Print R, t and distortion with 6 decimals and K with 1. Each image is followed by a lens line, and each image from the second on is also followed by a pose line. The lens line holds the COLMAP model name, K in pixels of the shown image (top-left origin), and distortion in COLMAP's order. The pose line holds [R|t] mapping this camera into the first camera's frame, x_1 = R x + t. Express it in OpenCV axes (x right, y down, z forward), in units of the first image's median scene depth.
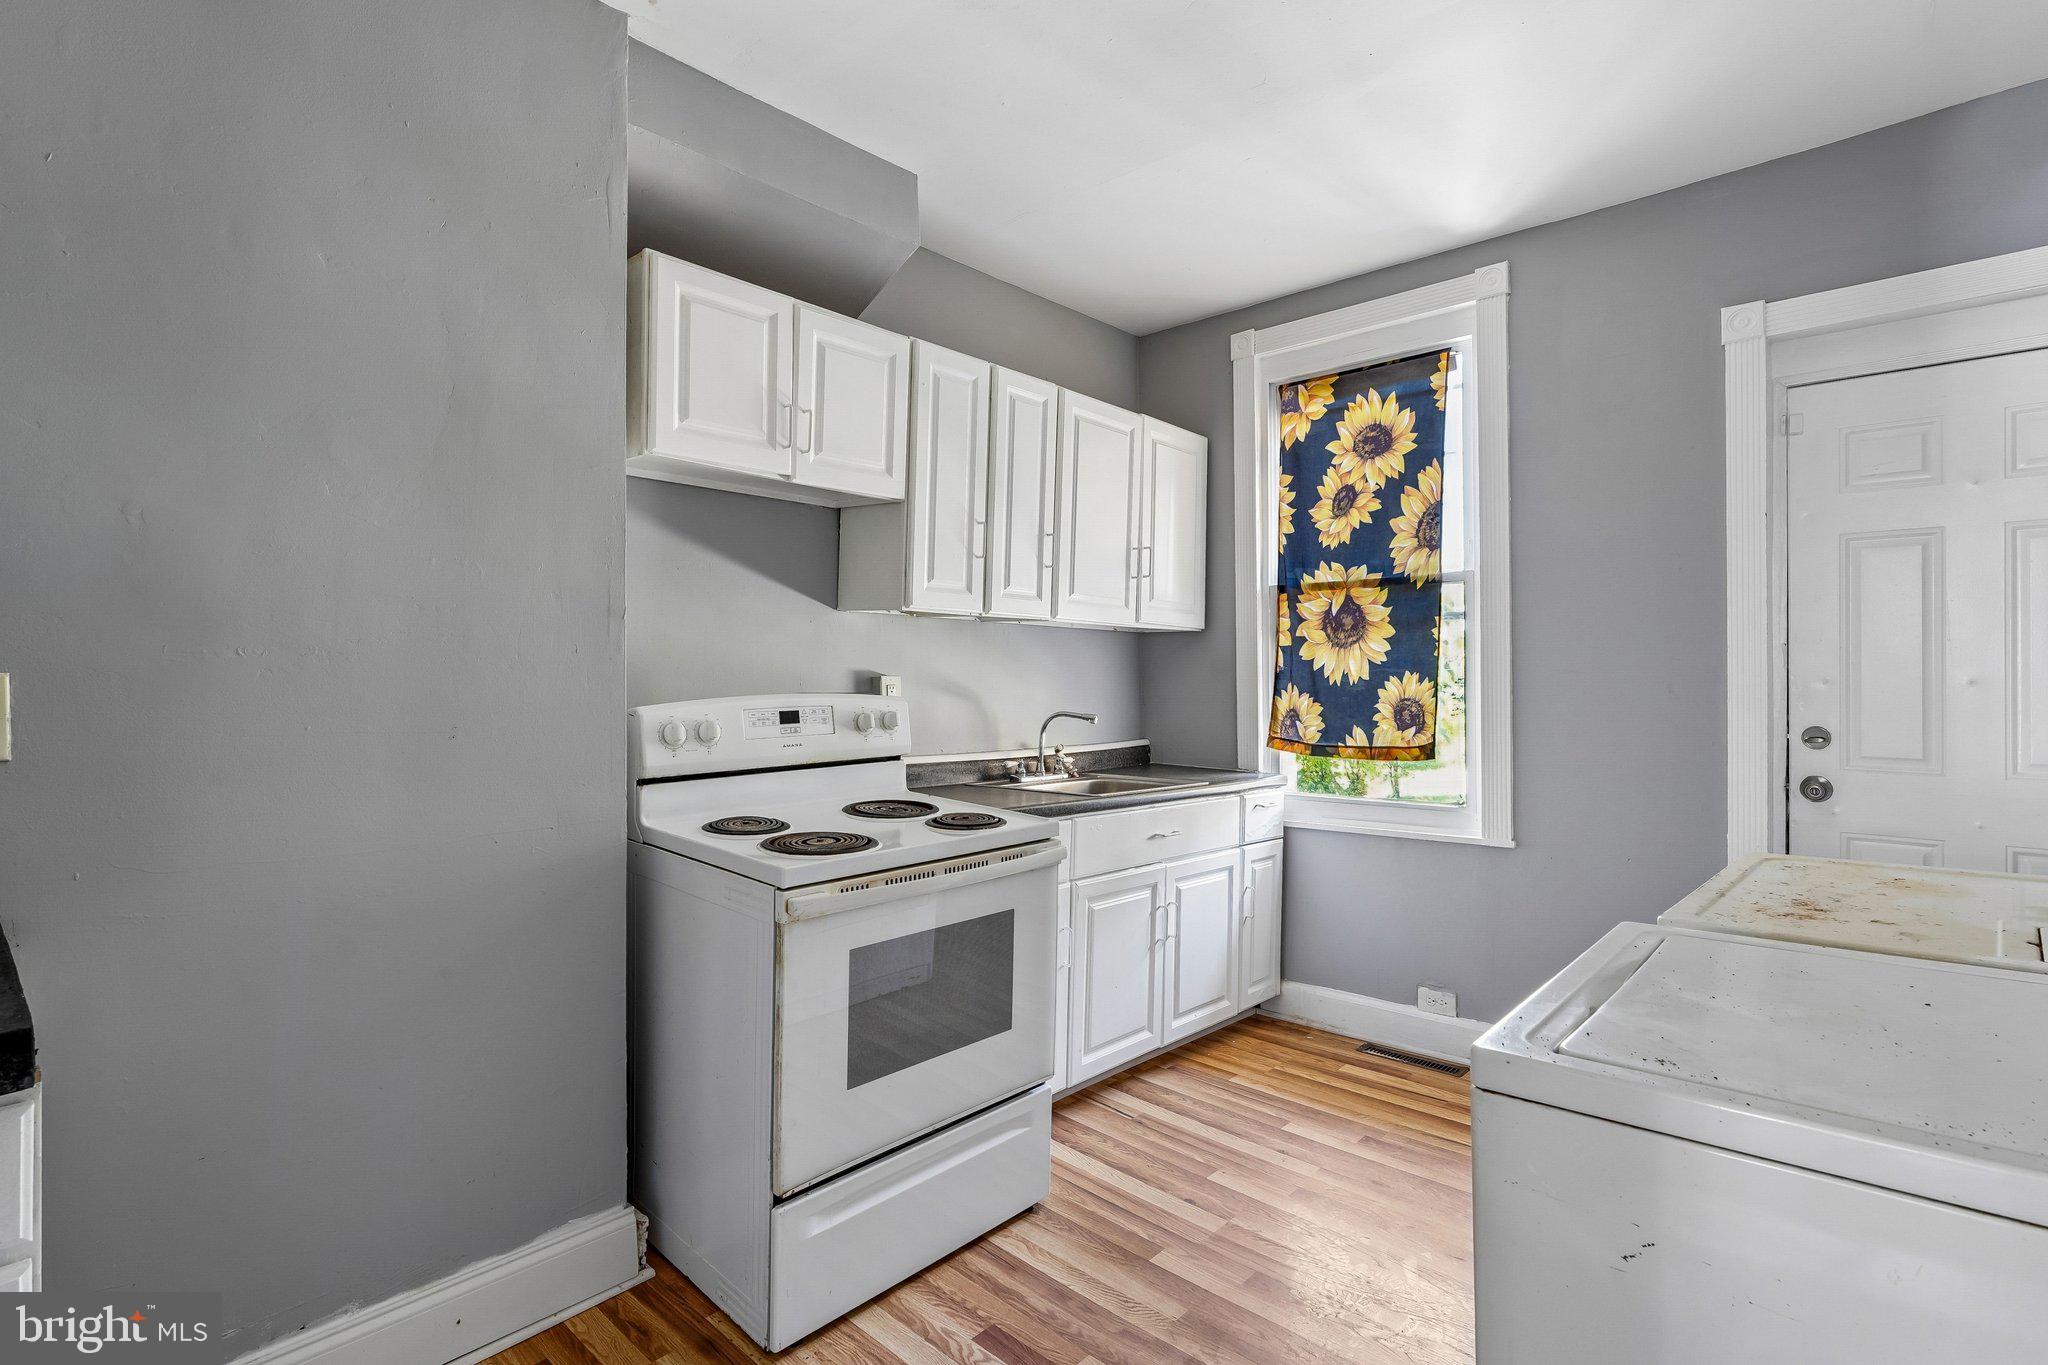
lens RADIAL K [[1001.1, 0, 1021.2], [0, 1001.1, 692.3], [0, 0, 1]] dist [-0.000601, -0.000158]
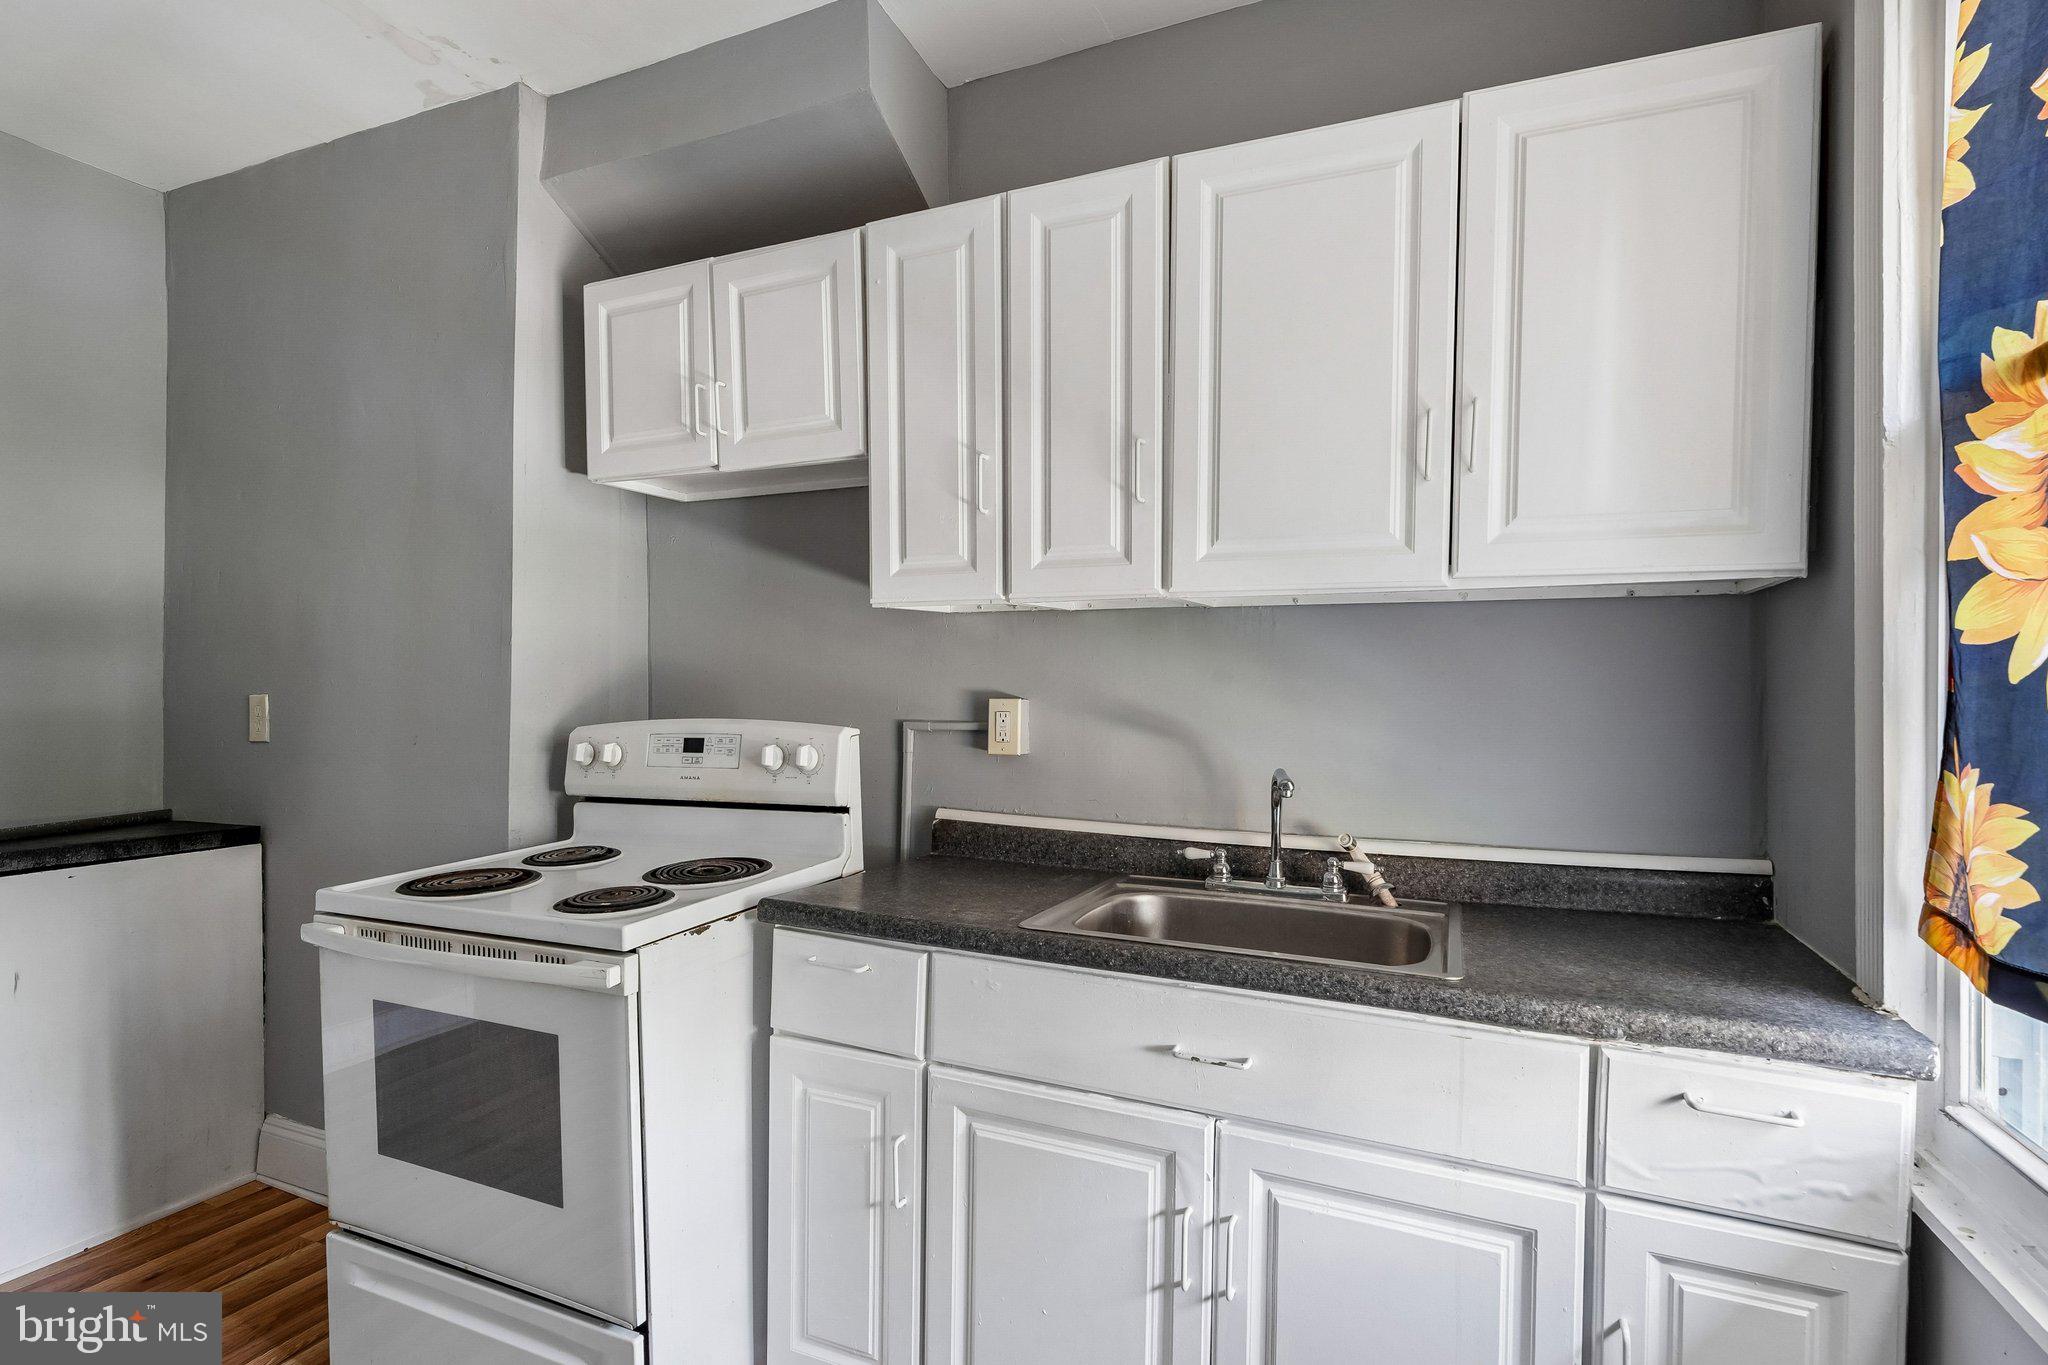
lens RADIAL K [[1048.9, 0, 1019.7], [0, 1048.9, 696.2], [0, 0, 1]] dist [0.010161, -0.000094]
pose [[0.301592, 0.006282, -0.953416, 0.571739], [-0.012614, 0.999917, 0.002598, -0.018653], [0.953354, 0.011243, 0.301646, 0.787536]]
